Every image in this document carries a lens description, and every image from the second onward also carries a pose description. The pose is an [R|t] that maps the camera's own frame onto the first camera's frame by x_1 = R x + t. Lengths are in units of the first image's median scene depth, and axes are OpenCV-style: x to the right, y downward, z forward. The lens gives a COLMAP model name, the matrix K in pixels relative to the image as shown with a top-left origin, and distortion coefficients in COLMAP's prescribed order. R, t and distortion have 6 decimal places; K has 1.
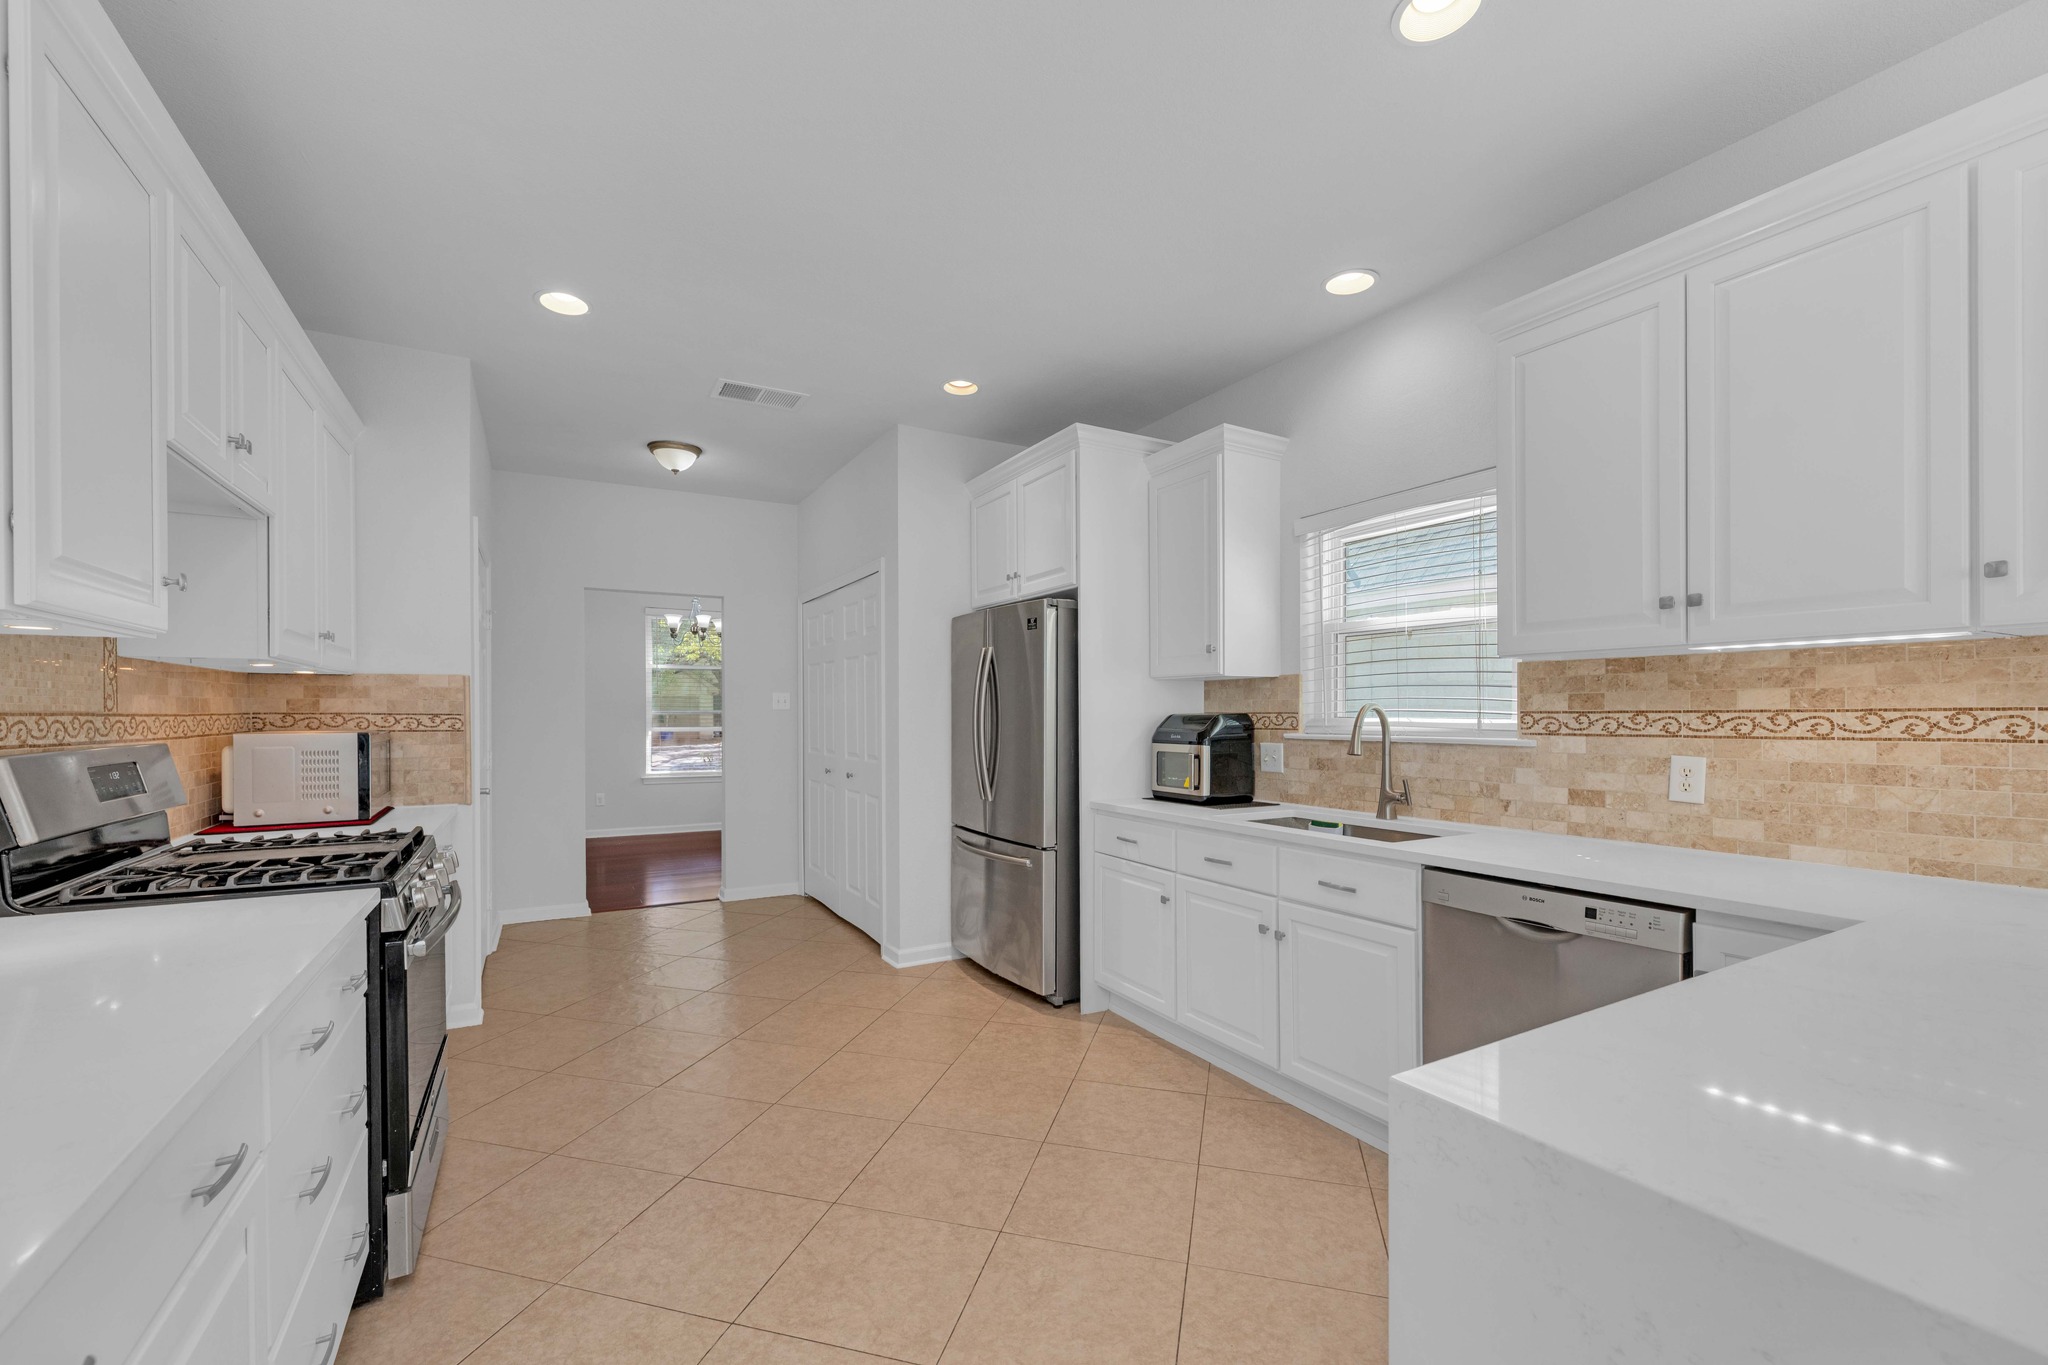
lens RADIAL K [[842.5, 0, 1014.9], [0, 842.5, 717.7], [0, 0, 1]] dist [-0.001080, -0.000086]
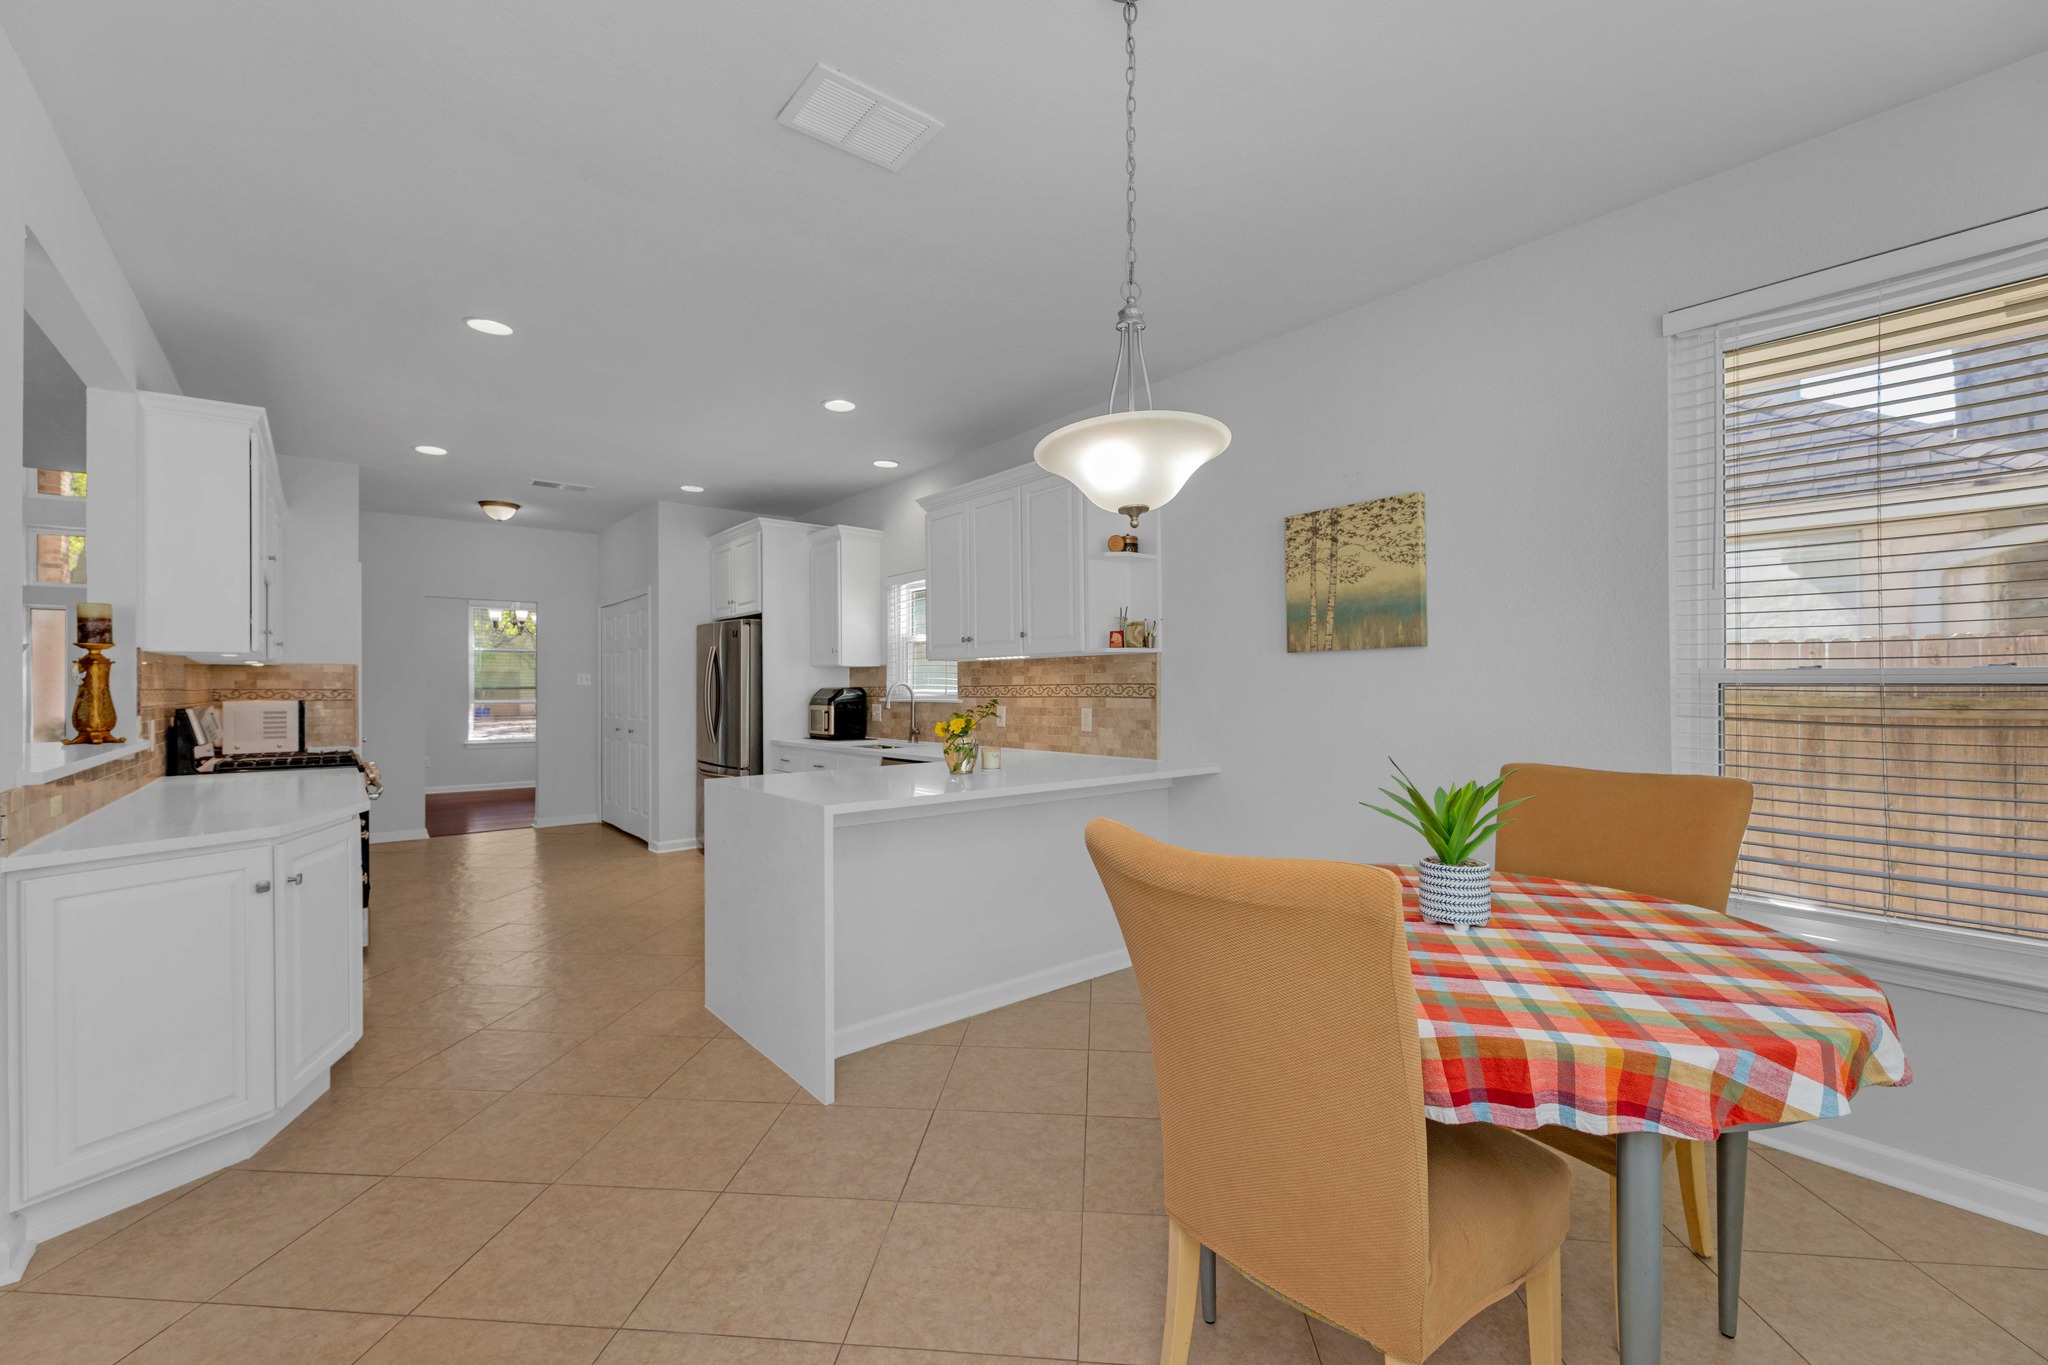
lens RADIAL K [[850.3, 0, 1024.0], [0, 850.3, 682.5], [0, 0, 1]] dist [-0.000402, 0.000162]
pose [[0.984130, -0.002613, 0.177431, 0.350896], [0.004636, 0.999929, -0.010987, 0.006658], [-0.177390, 0.011635, 0.984072, -0.932983]]
